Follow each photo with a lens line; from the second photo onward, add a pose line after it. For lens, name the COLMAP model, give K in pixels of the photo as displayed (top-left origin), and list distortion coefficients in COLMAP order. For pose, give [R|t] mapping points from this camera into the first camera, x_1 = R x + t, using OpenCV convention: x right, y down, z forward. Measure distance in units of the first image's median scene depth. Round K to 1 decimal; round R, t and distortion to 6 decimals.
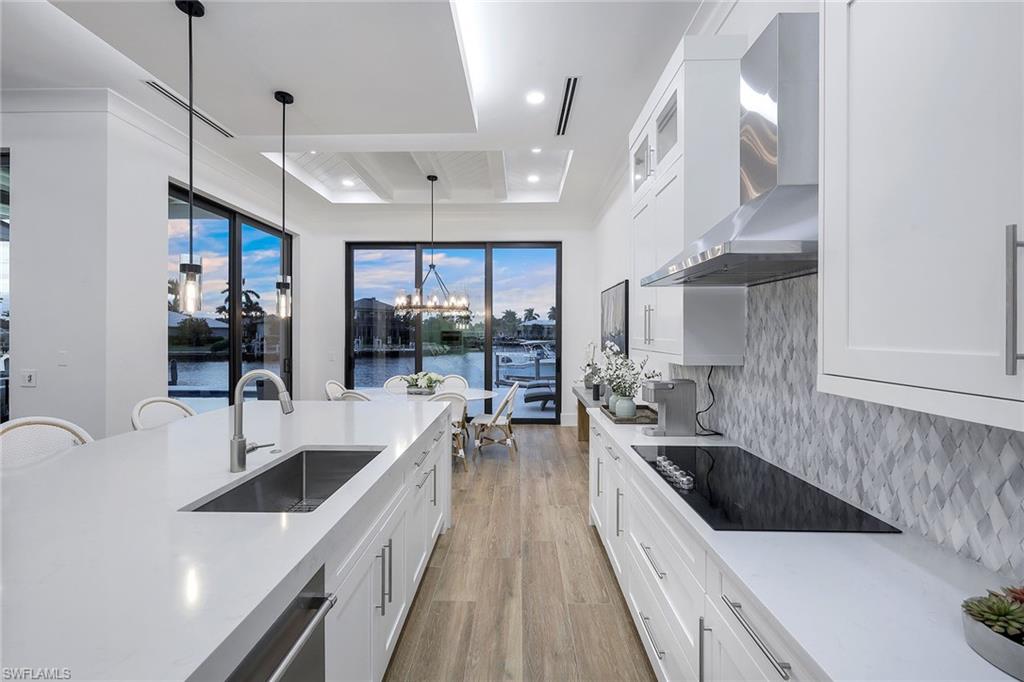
lens RADIAL K [[413.6, 0, 509.0], [0, 413.6, 337.7], [0, 0, 1]] dist [-0.000184, 0.000035]
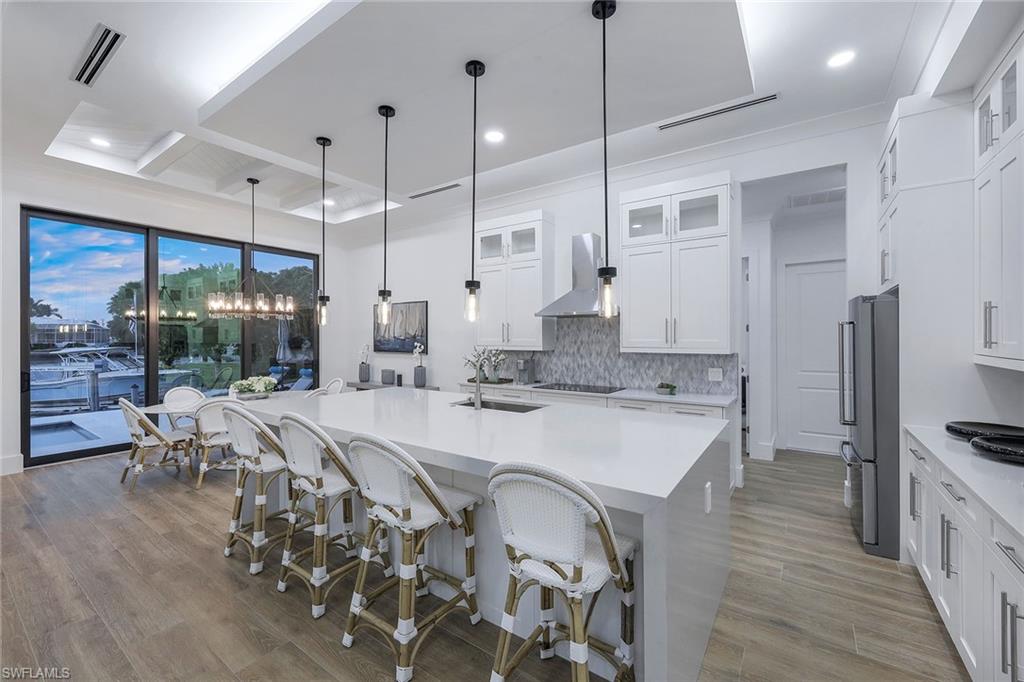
lens RADIAL K [[421.1, 0, 510.4], [0, 421.1, 336.1], [0, 0, 1]] dist [-0.000792, 0.000135]
pose [[0.553714, -0.002562, 0.832703, -0.139678], [0.012010, 0.999916, -0.004910, -0.000469], [-0.832620, 0.012719, 0.553698, -0.013720]]
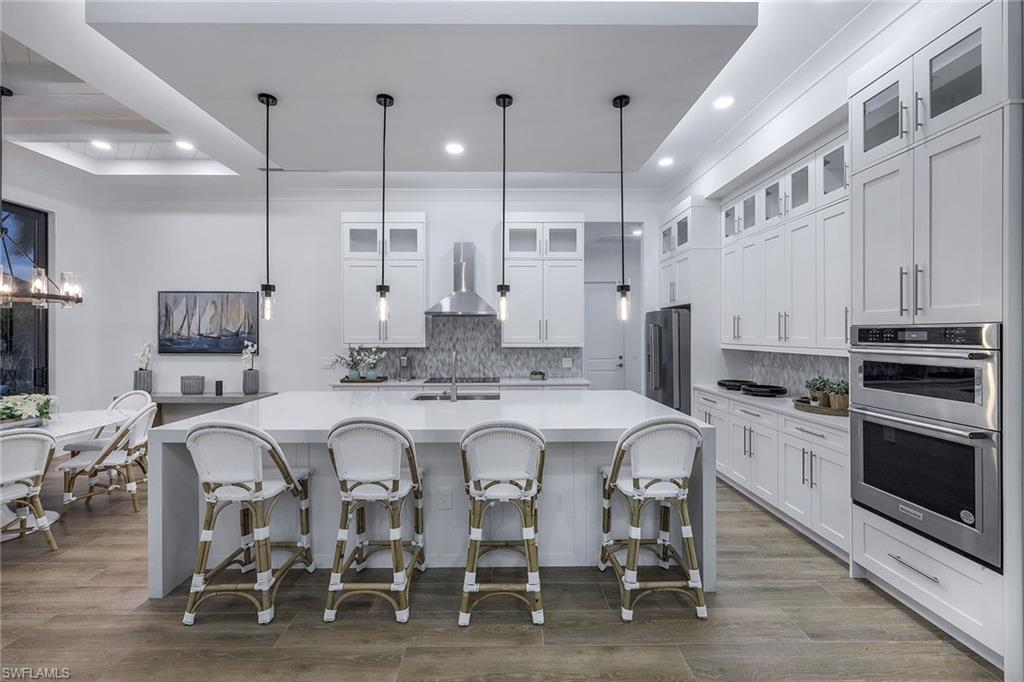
lens RADIAL K [[416.0, 0, 510.3], [0, 416.0, 335.0], [0, 0, 1]] dist [-0.001059, -0.000065]
pose [[-0.041382, -0.005036, 0.999131, -0.174256], [0.011296, 0.999921, 0.005508, -0.001197], [-0.999080, 0.011514, -0.041321, 0.050771]]
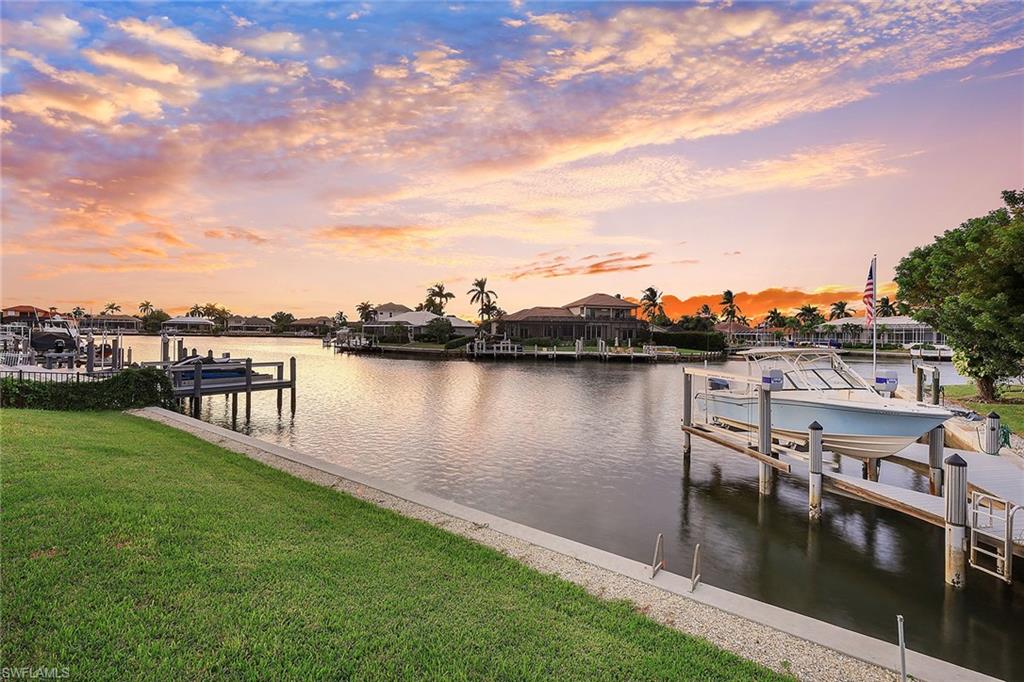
lens RADIAL K [[442.0, 0, 512.0], [0, 442.0, 341.0], [0, 0, 1]] dist [-0.001137, -0.000028]
pose [[0.823546, 0.020000, -0.566896, 0.109888], [-0.018891, 0.999791, 0.007829, 0.001838], [0.566934, 0.004262, 0.823752, 0.467565]]
